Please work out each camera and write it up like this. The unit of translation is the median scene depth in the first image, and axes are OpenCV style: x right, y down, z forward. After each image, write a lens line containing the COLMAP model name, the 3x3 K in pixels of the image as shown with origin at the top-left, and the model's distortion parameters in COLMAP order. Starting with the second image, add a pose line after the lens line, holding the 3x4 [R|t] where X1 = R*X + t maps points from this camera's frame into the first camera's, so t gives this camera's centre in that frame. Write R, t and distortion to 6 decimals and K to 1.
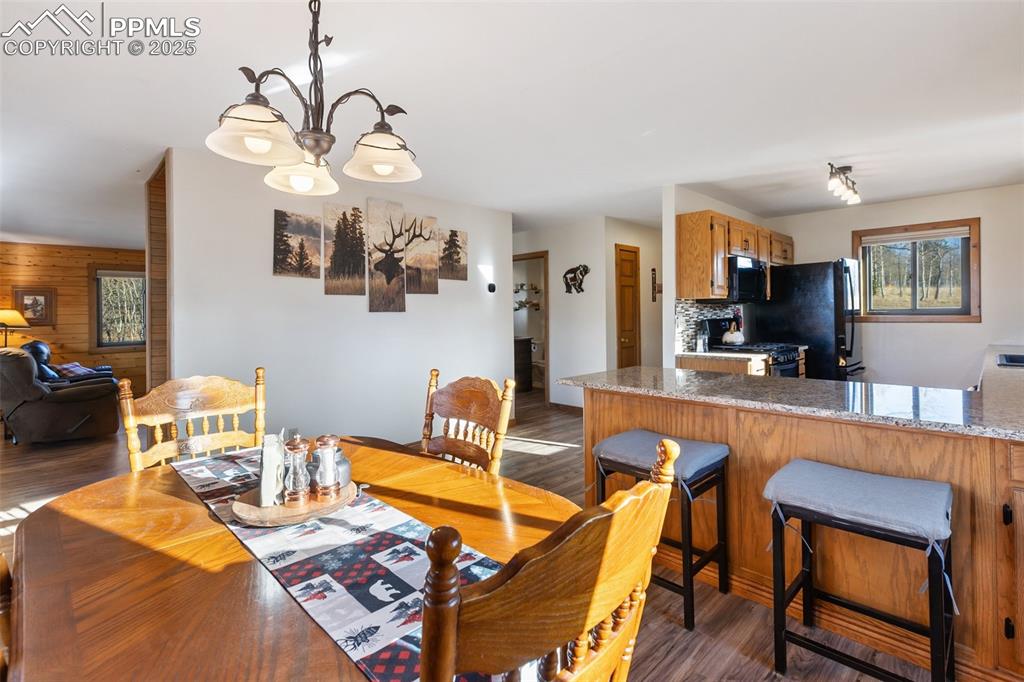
lens RADIAL K [[470.9, 0, 511.5], [0, 470.9, 314.9], [0, 0, 1]] dist [0.001076, -0.000494]
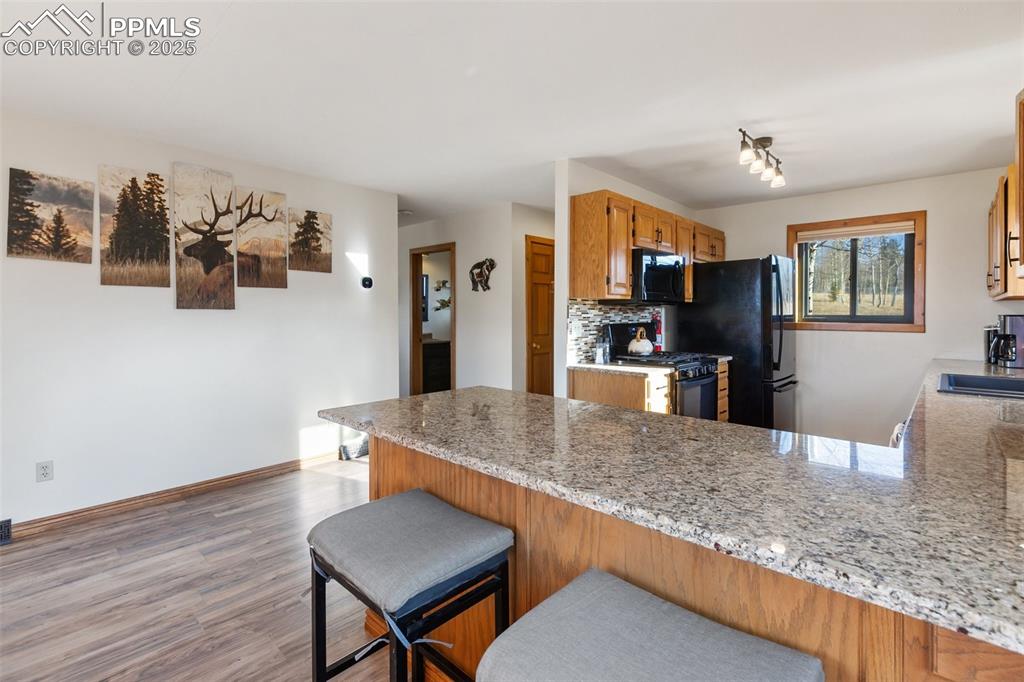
lens RADIAL K [[470.9, 0, 508.2], [0, 470.9, 317.1], [0, 0, 1]] dist [0.001076, -0.000494]
pose [[0.998753, 0.015204, 0.047548, 0.198517], [-0.015397, 0.999875, 0.003679, -0.003354], [-0.047487, -0.004407, 0.998862, 0.179491]]
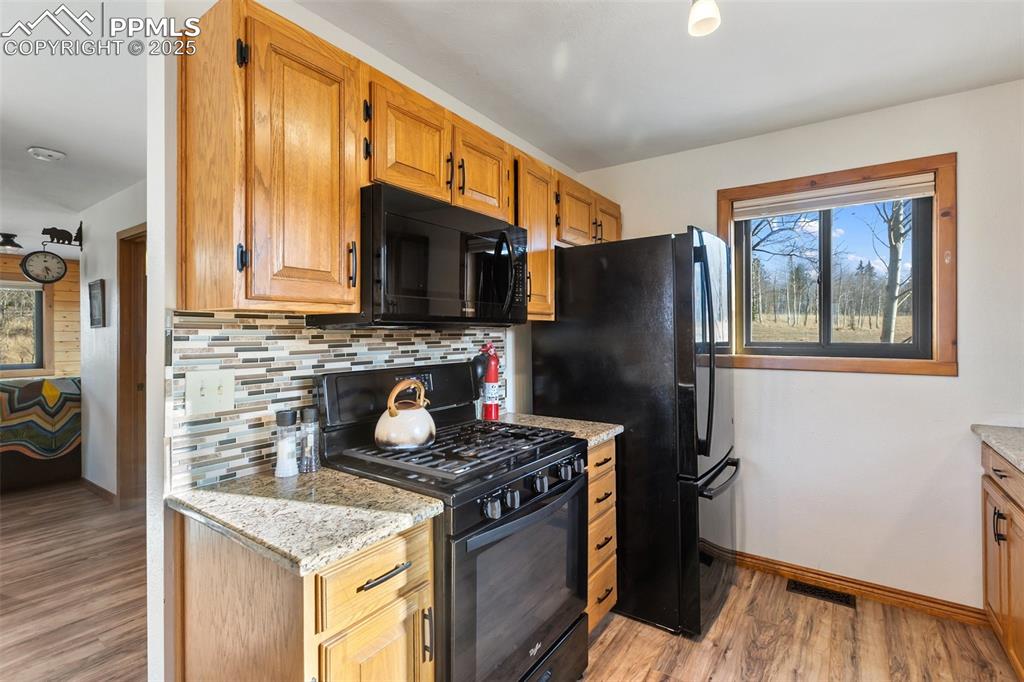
lens RADIAL K [[470.9, 0, 515.2], [0, 470.9, 332.5], [0, 0, 1]] dist [0.001076, -0.000494]
pose [[0.981939, 0.010575, 0.188901, 0.490170], [-0.009269, 0.999927, -0.007796, -0.019955], [-0.188970, 0.005905, 0.981965, 0.642726]]
